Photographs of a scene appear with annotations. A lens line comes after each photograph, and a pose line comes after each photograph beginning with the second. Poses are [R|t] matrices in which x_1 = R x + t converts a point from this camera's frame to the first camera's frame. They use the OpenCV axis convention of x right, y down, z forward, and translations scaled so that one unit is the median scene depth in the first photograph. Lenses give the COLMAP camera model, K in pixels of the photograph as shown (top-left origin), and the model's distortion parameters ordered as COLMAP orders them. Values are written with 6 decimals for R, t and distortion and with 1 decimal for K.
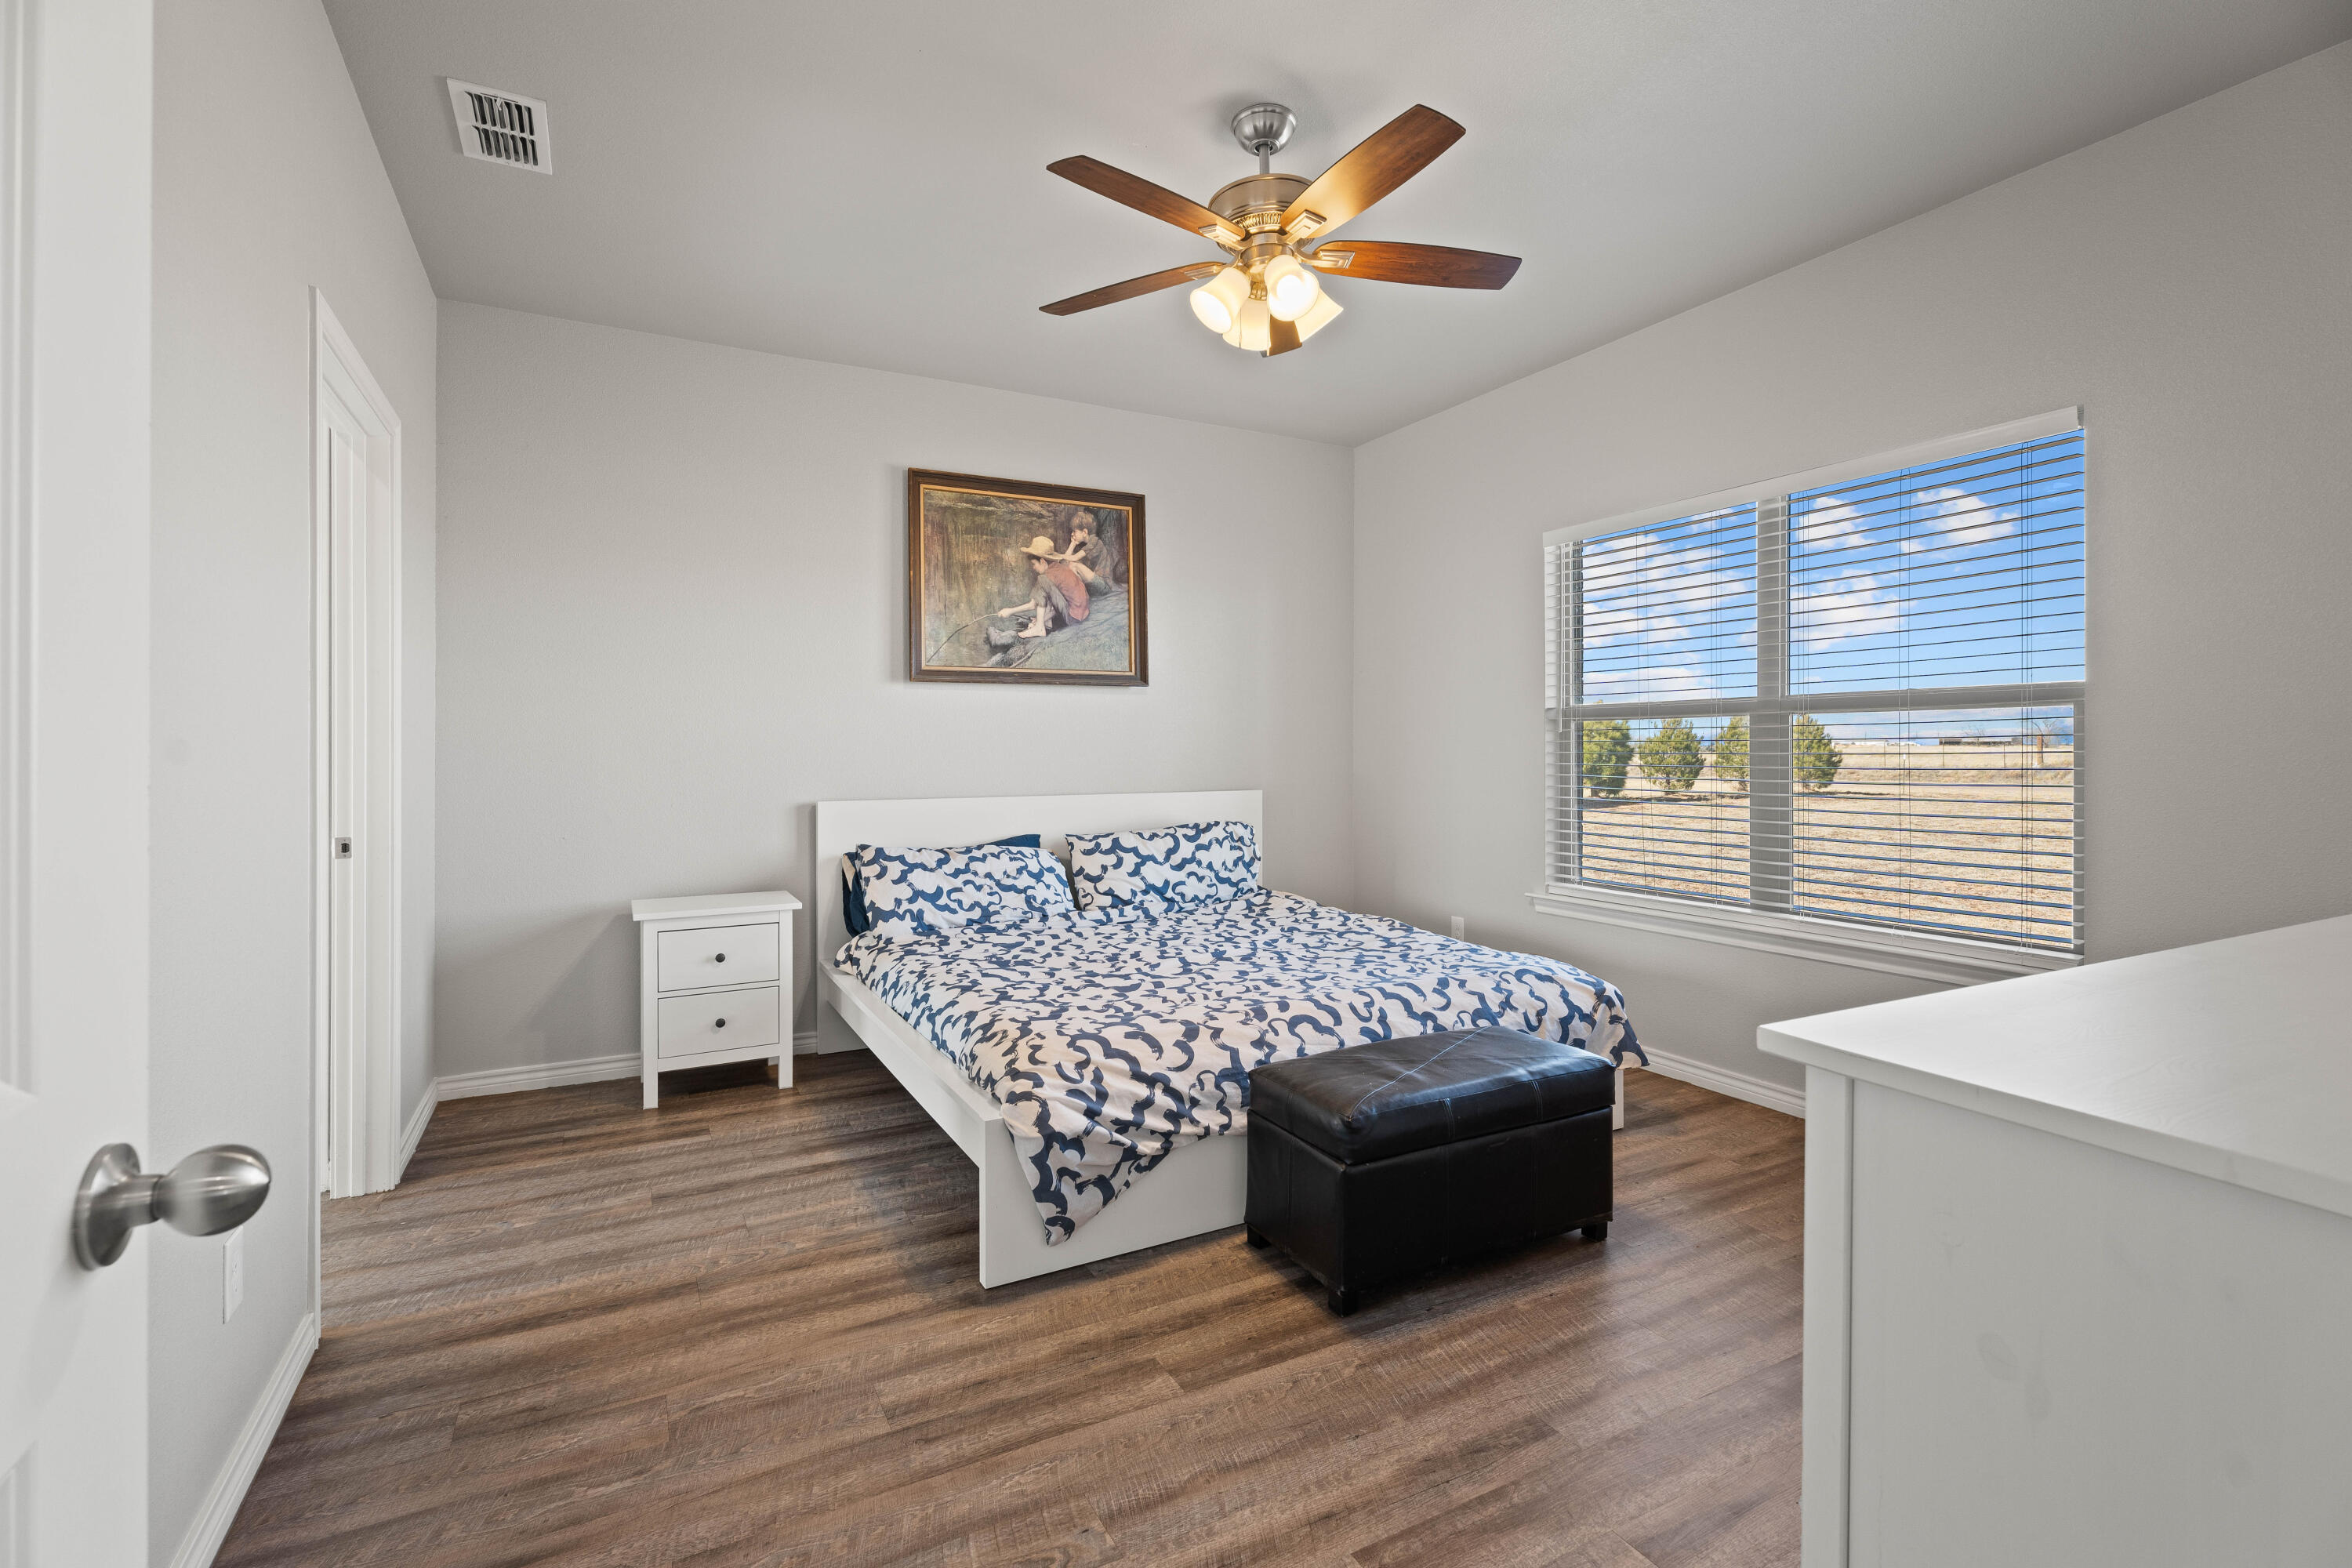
lens RADIAL K [[1053.2, 0, 1143.2], [0, 1053.2, 739.0], [0, 0, 1]] dist [0.001899, -0.001718]
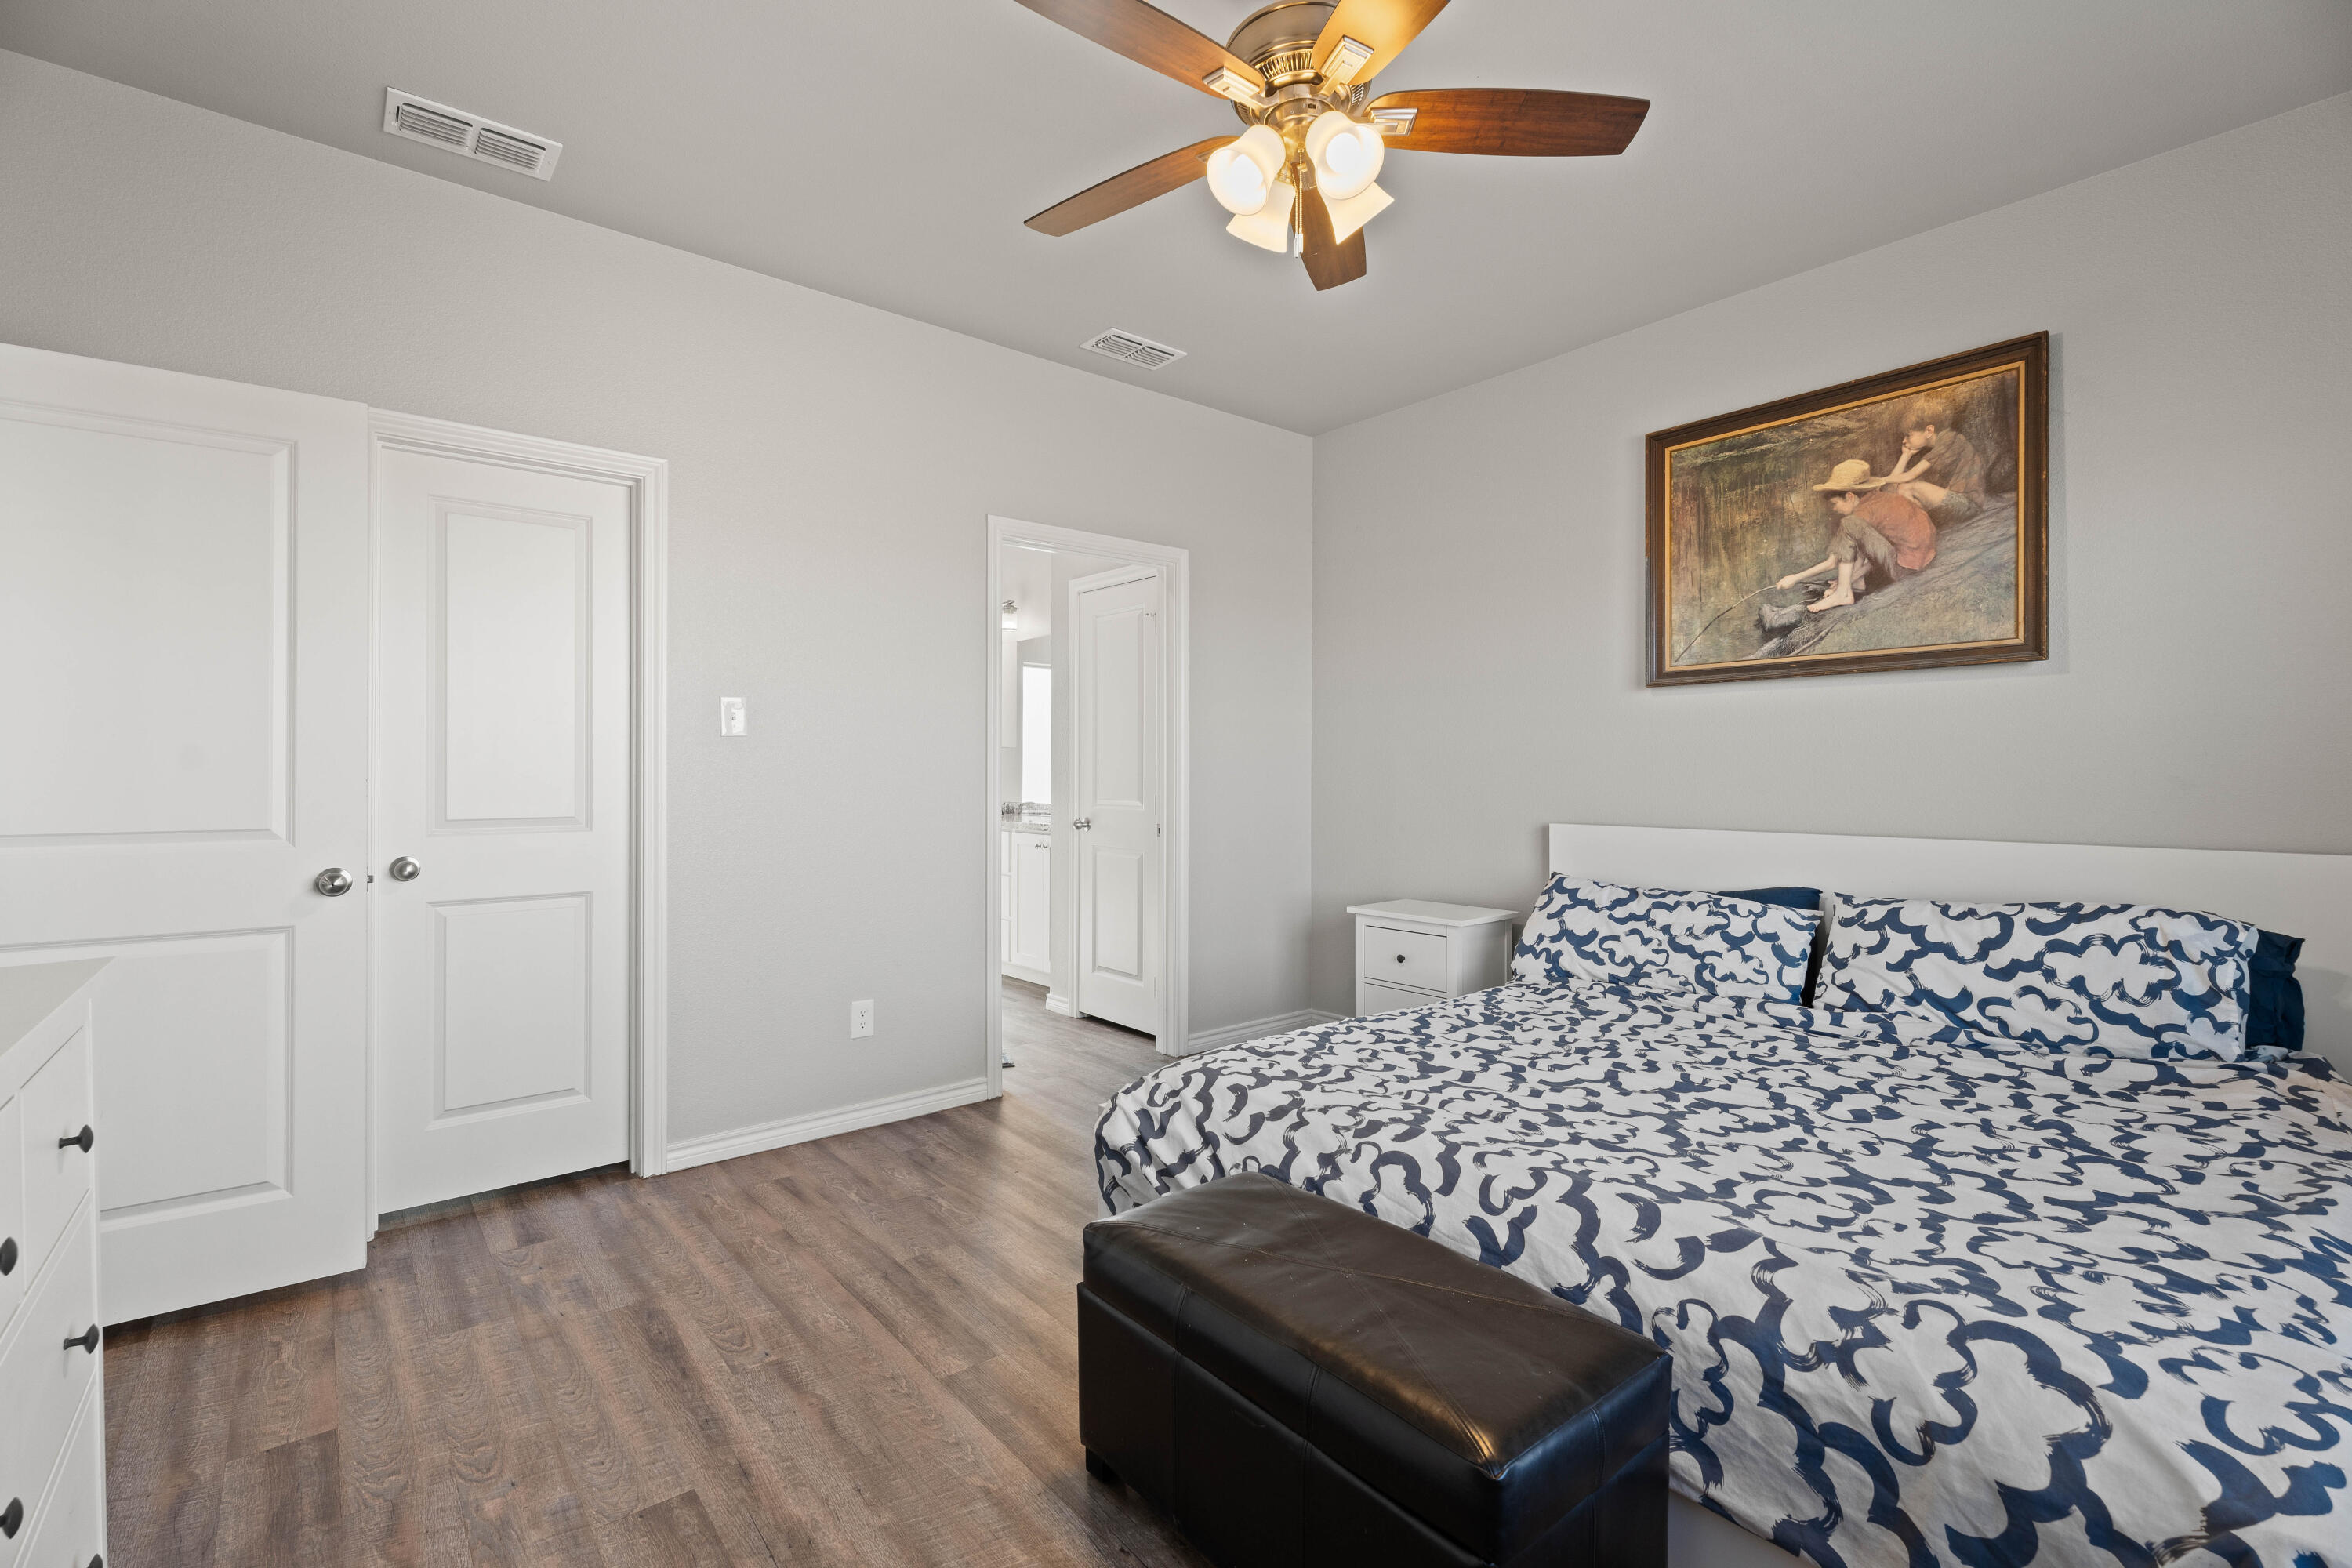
lens RADIAL K [[1053.2, 0, 1226.3], [0, 1053.2, 758.1], [0, 0, 1]] dist [0.001899, -0.001718]
pose [[0.226359, -0.008237, -0.974009, 0.501625], [0.010275, 0.999929, -0.006068, 0.003309], [0.973990, -0.008634, 0.226428, 0.460309]]
